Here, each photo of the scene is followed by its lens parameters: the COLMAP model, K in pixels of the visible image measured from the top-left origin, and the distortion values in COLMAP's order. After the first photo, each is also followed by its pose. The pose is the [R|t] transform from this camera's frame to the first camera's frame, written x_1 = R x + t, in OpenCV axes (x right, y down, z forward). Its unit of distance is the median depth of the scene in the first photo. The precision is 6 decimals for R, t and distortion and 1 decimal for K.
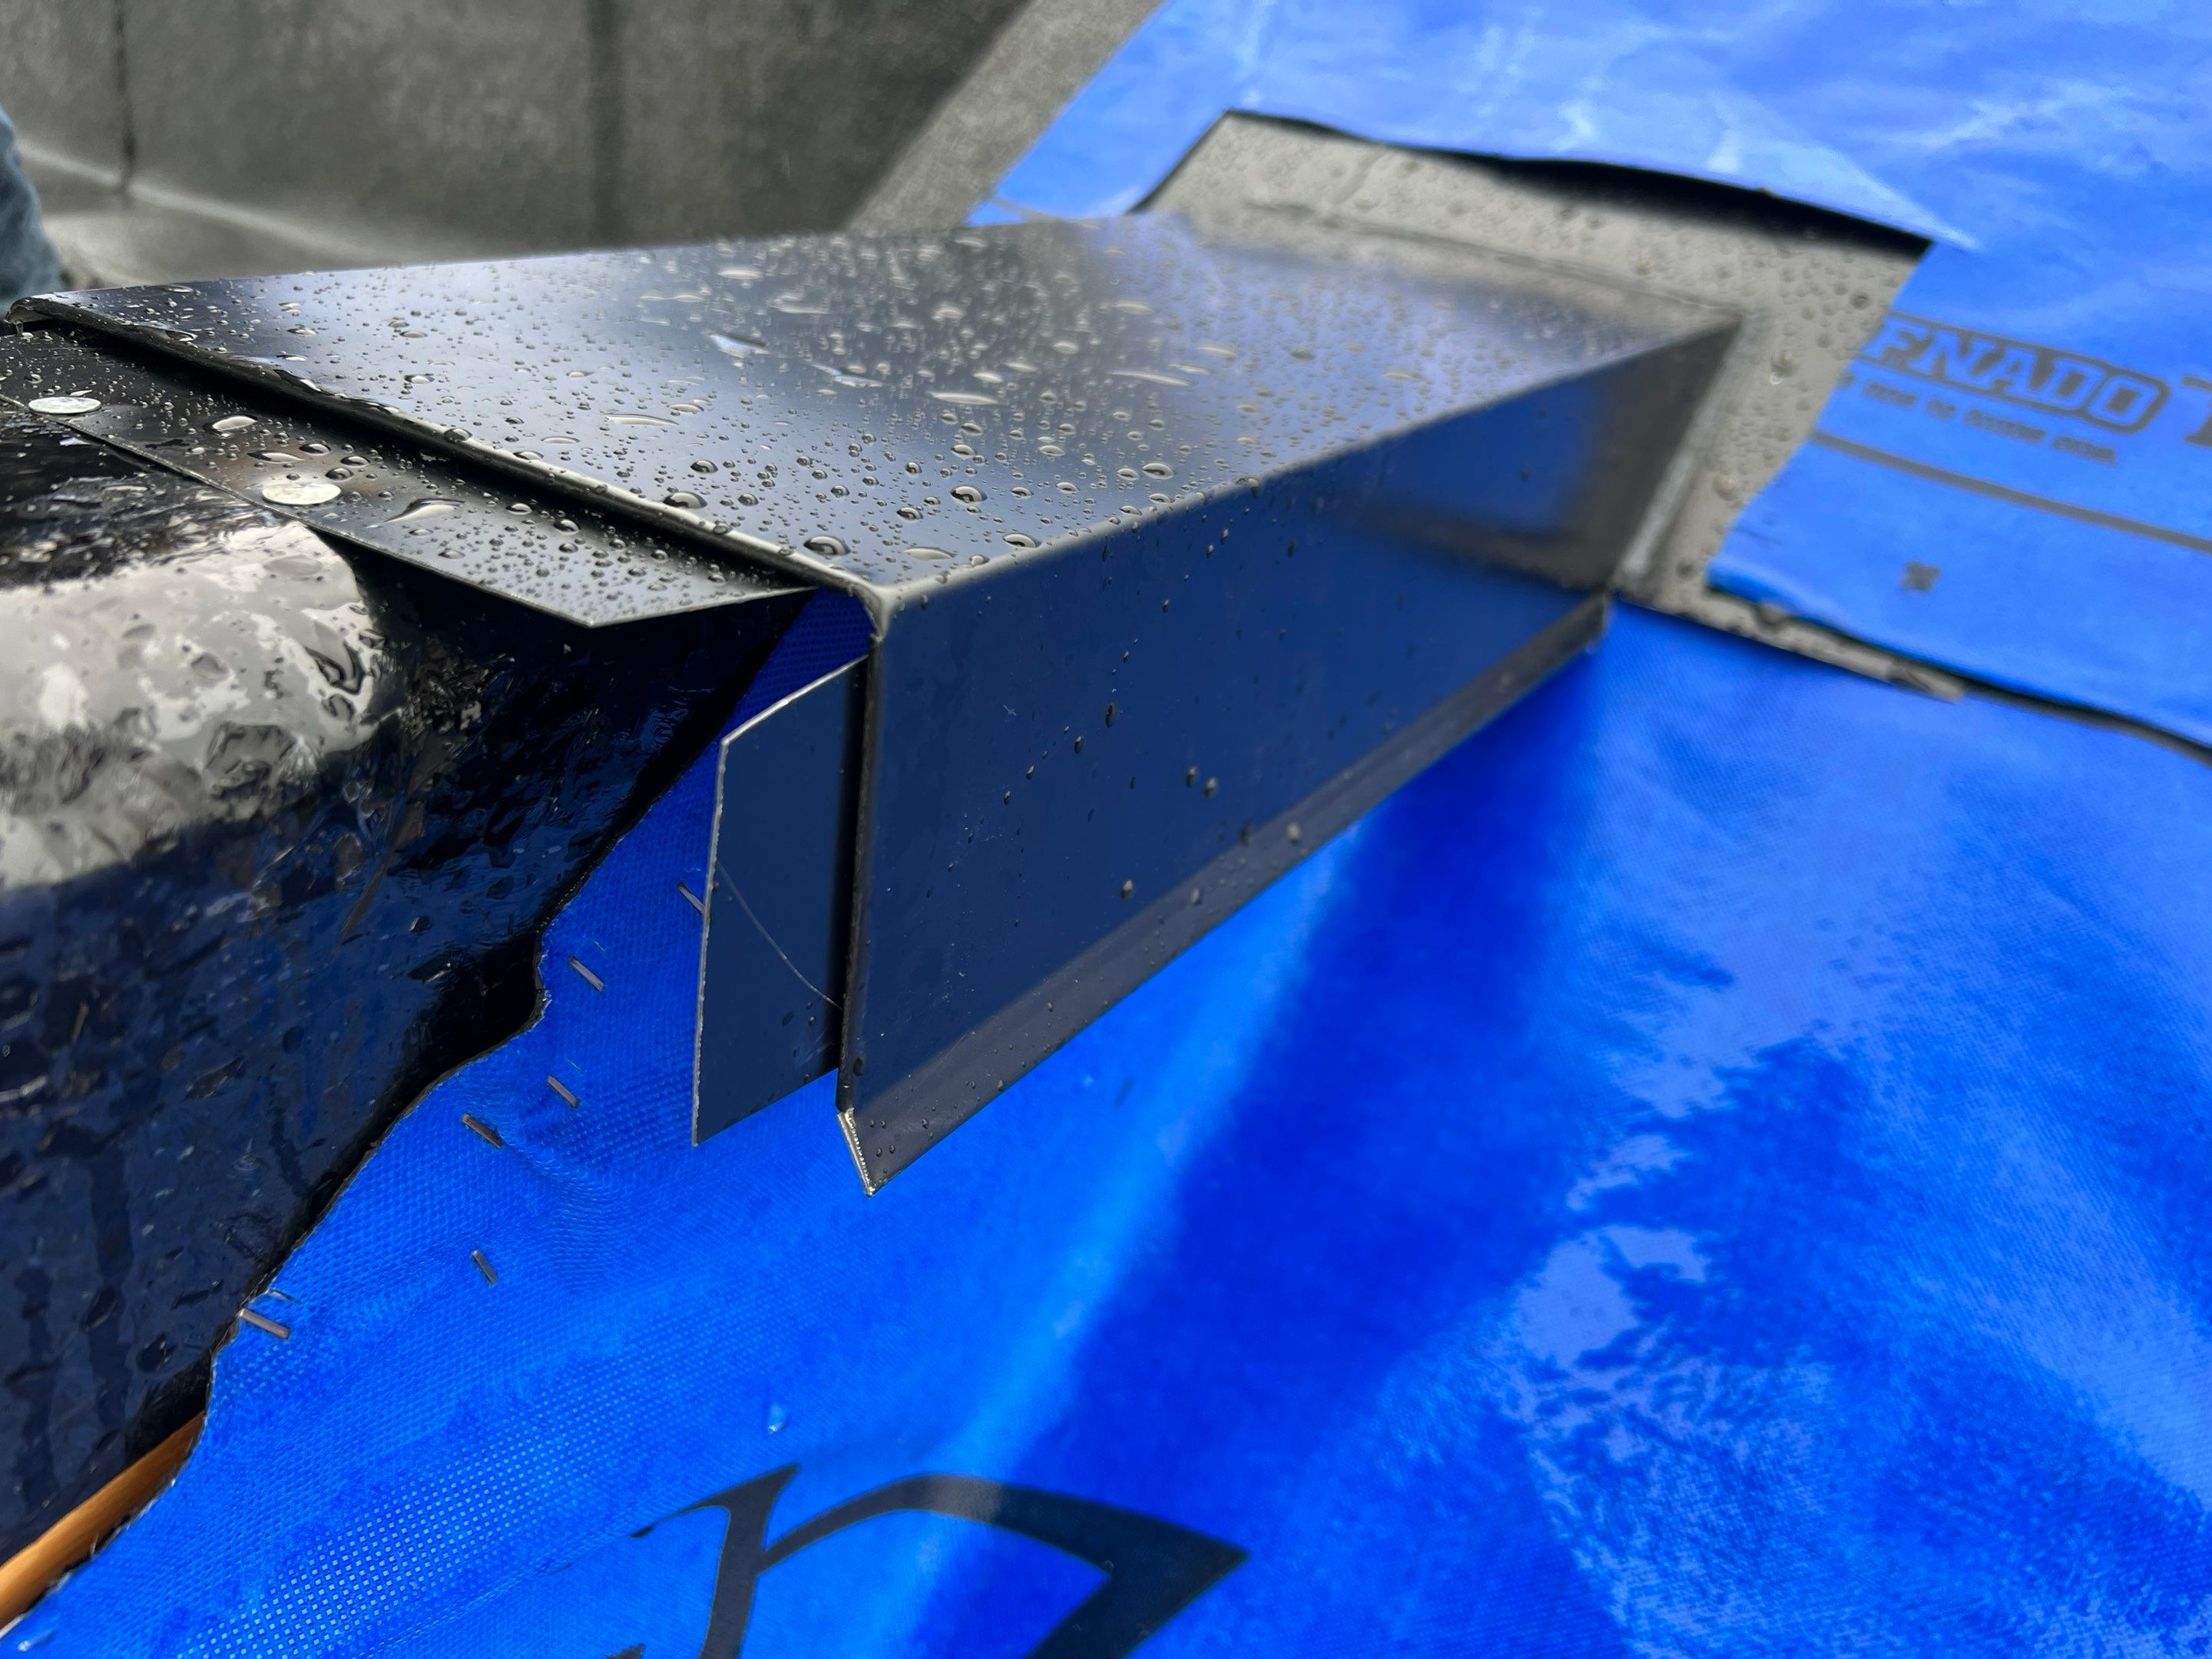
lens RADIAL K [[1724.8, 0, 1113.7], [0, 1724.8, 824.1], [0, 0, 1]] dist [0.020434, -0.034953]
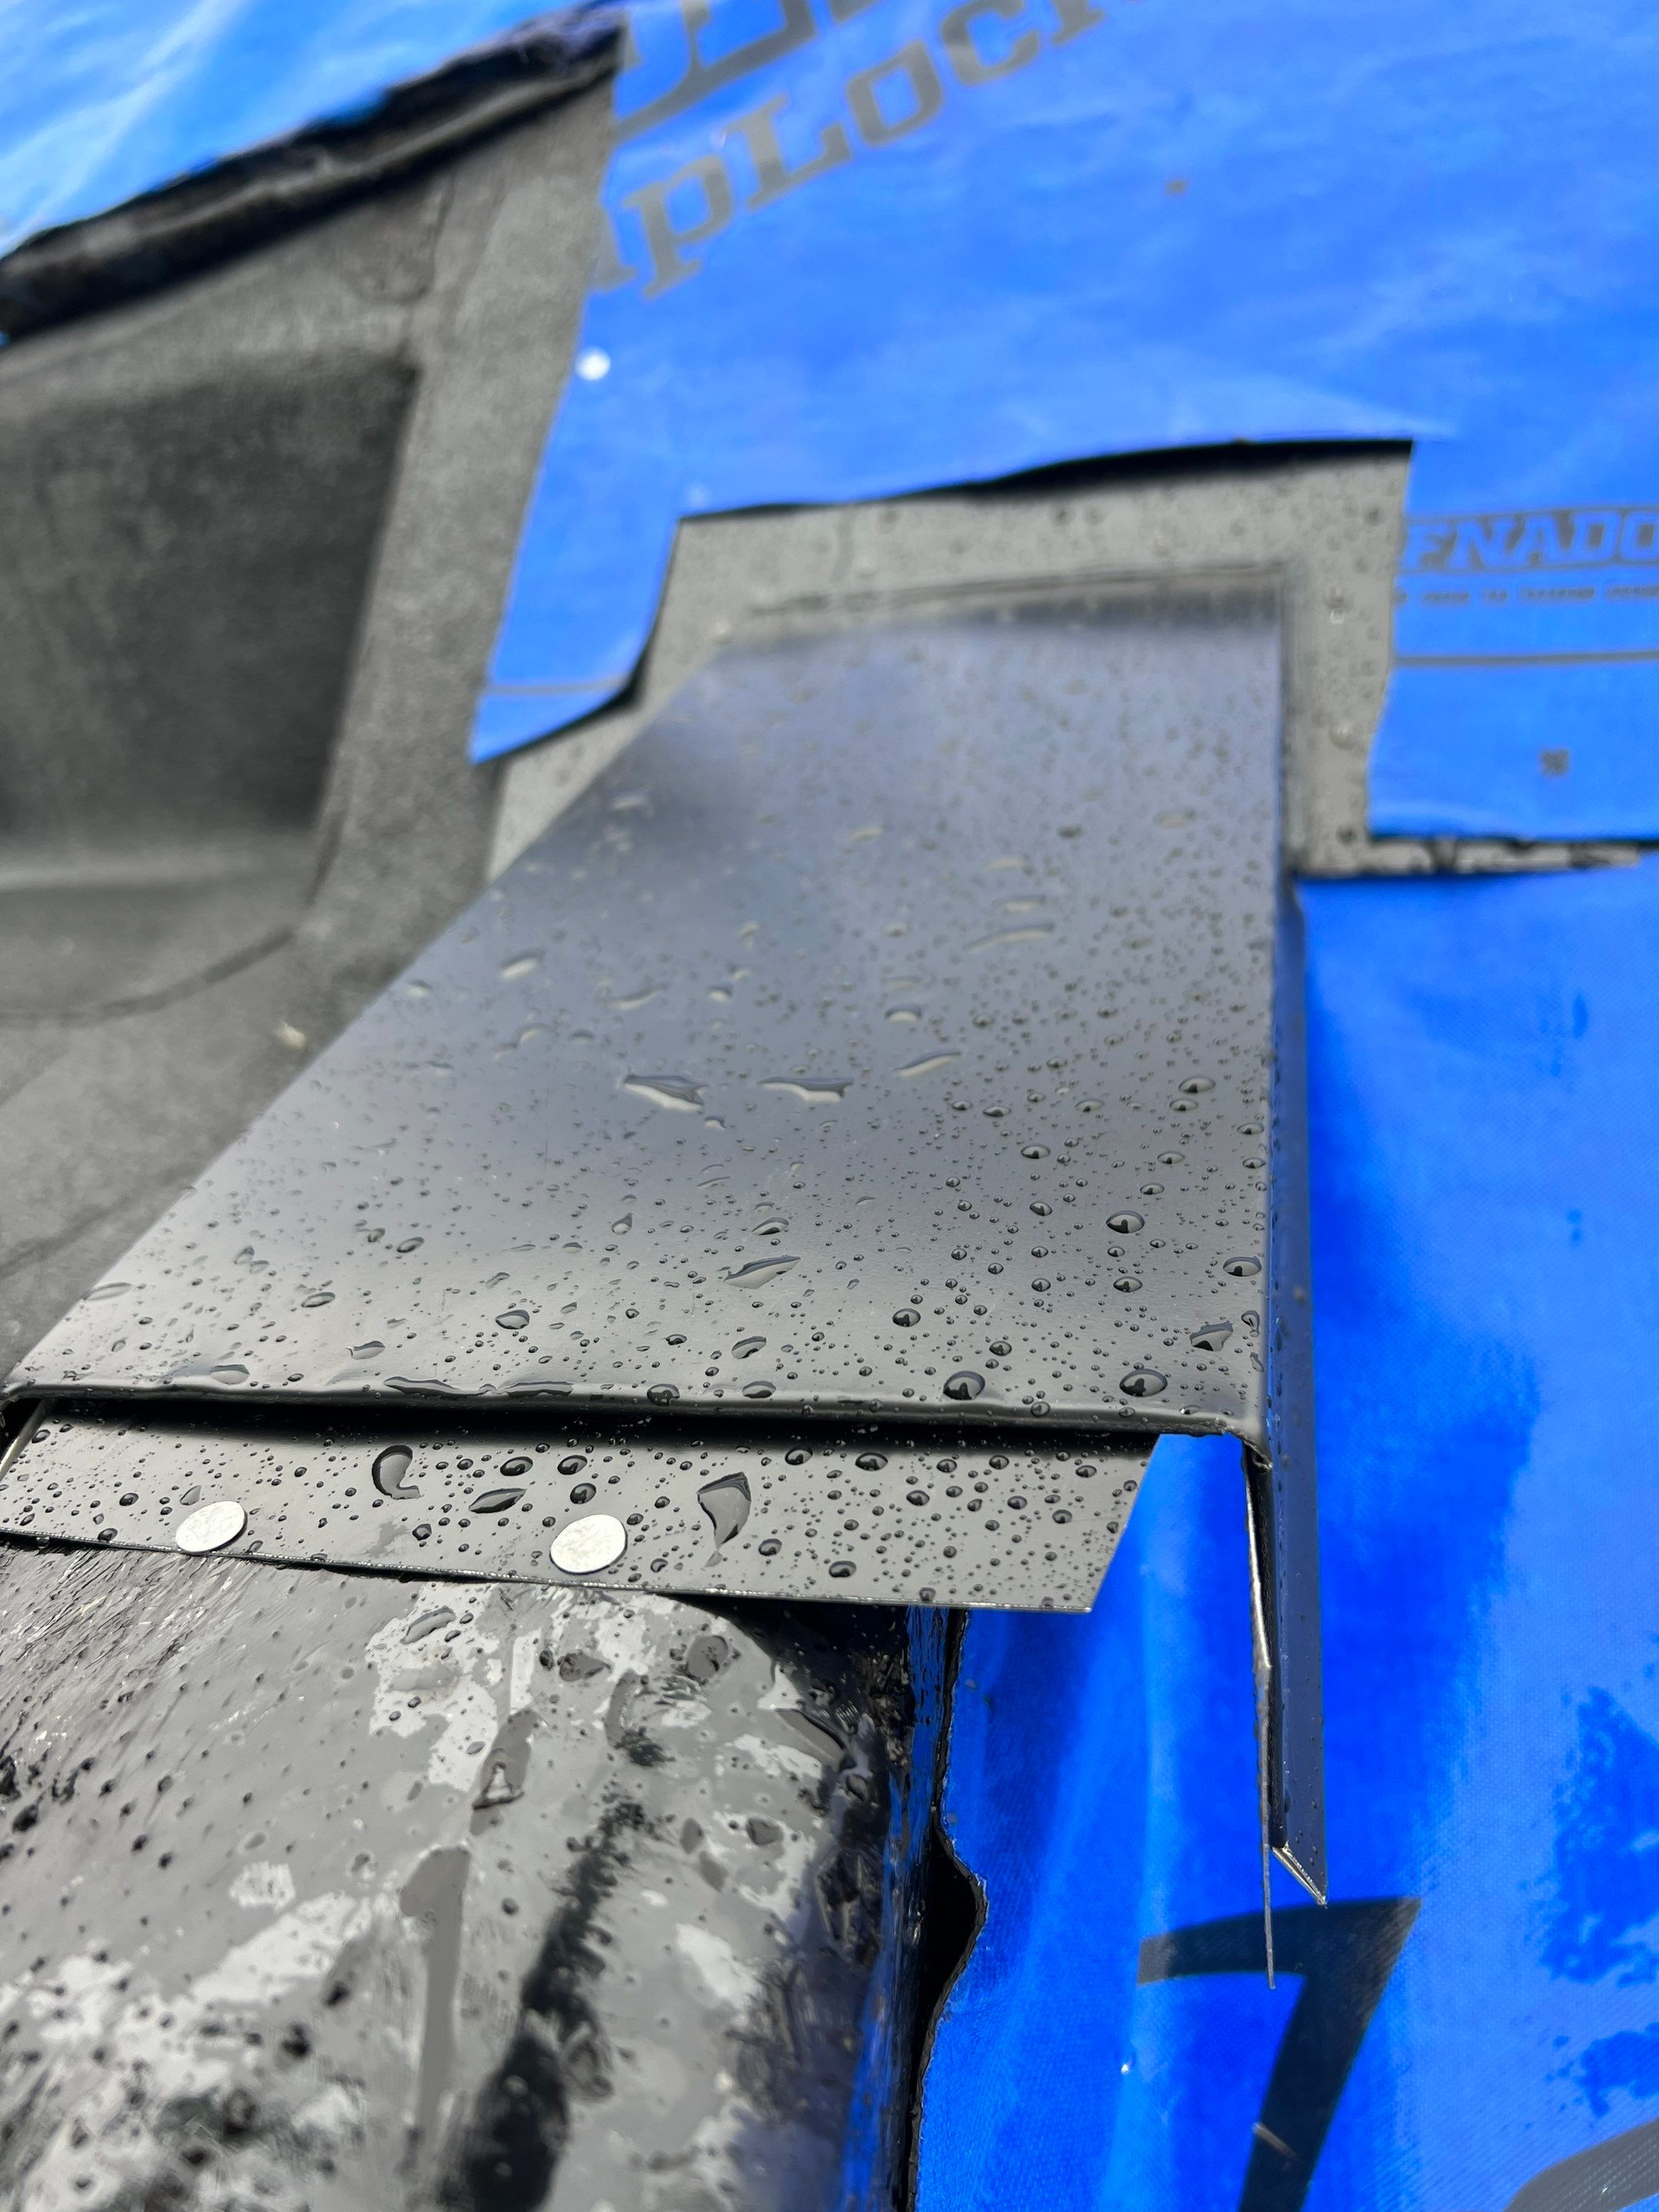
lens RADIAL K [[1724.8, 0, 826.7], [0, 1724.8, 1112.2], [0, 0, 1]] dist [0.020434, -0.034953]
pose [[0.908411, -0.389752, 0.151273, -0.171004], [0.382325, 0.920845, 0.076631, -0.182241], [-0.169166, -0.011777, 0.985517, 0.023417]]
